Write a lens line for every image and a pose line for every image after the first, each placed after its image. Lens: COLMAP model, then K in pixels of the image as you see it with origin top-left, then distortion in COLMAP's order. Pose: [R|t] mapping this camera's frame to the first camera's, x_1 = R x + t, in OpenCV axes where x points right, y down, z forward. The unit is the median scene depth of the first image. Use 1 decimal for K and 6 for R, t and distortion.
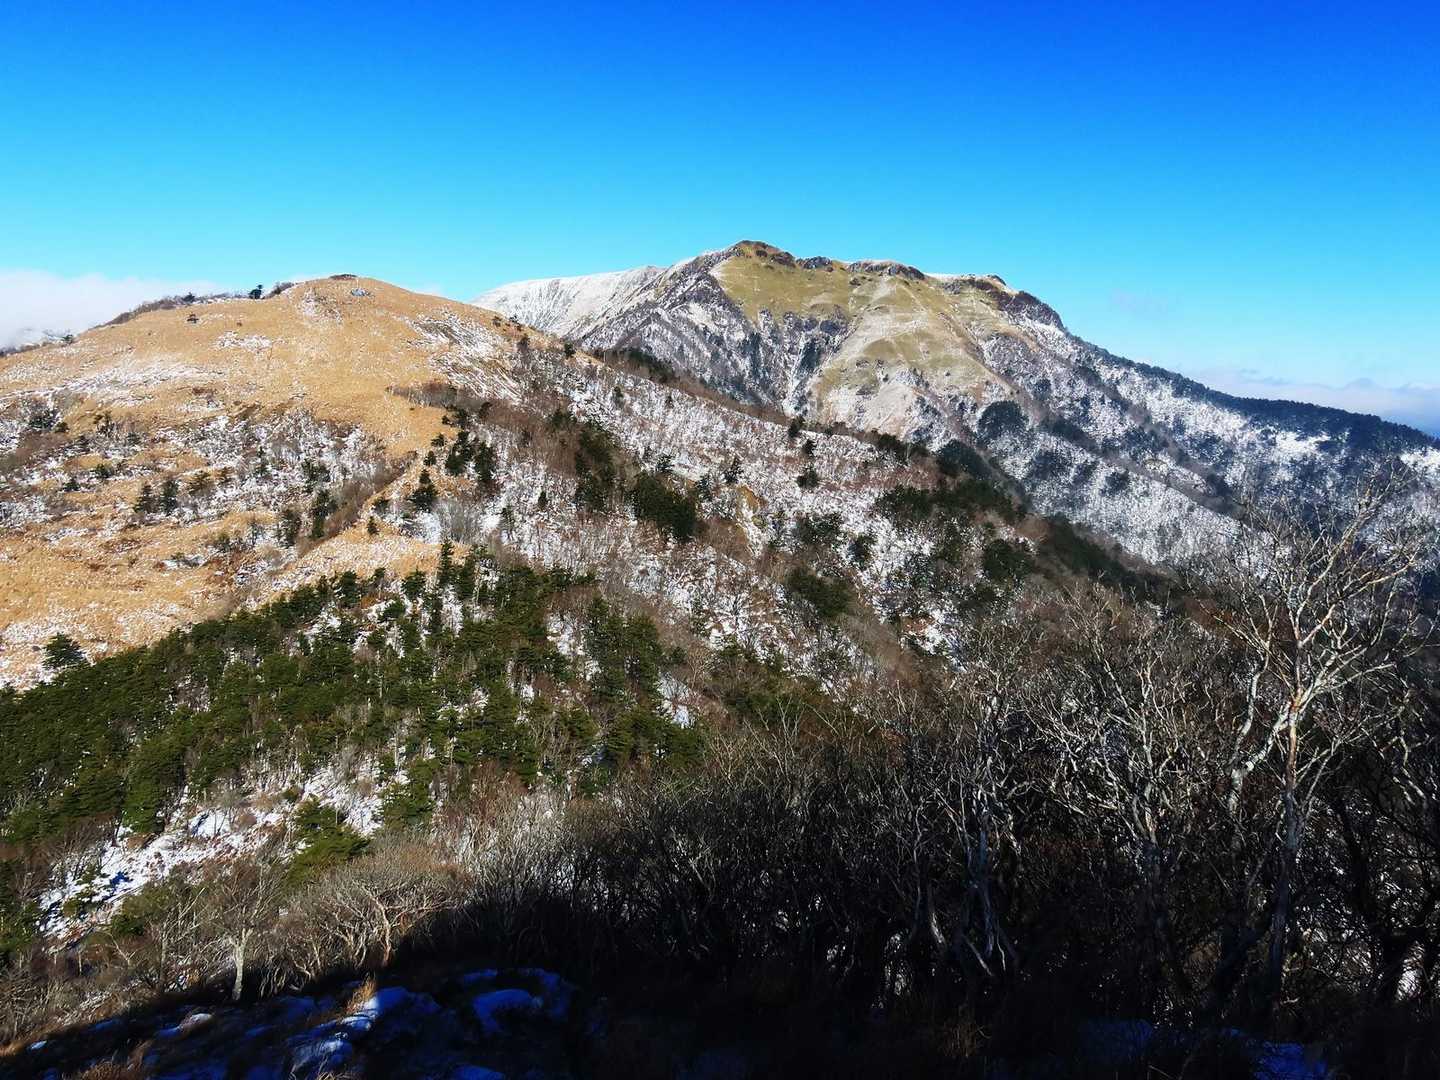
lens RADIAL K [[1058.1, 0, 720.0], [0, 1058.1, 540.0], [0, 0, 1]] dist [0.038059, 0.004362]
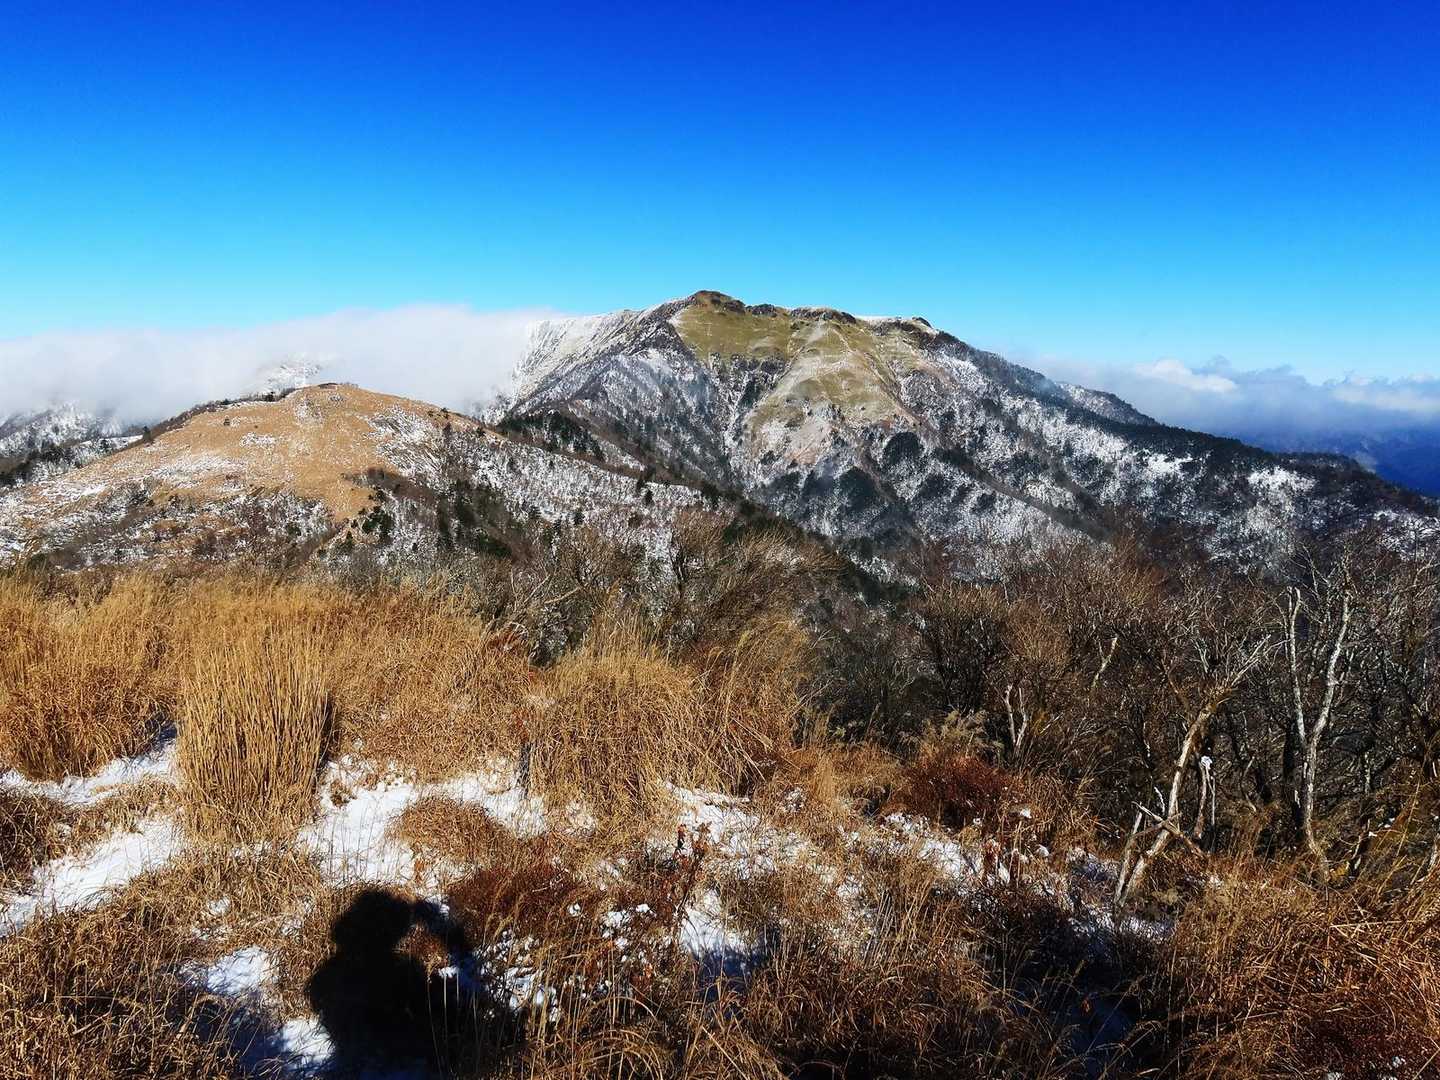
lens RADIAL K [[1058.1, 0, 720.0], [0, 1058.1, 540.0], [0, 0, 1]] dist [0.038059, 0.004362]
pose [[0.999315, -0.006839, -0.036377, 0.098515], [0.006821, 0.999977, -0.000615, -0.010564], [0.036380, 0.000367, 0.999338, -0.185554]]
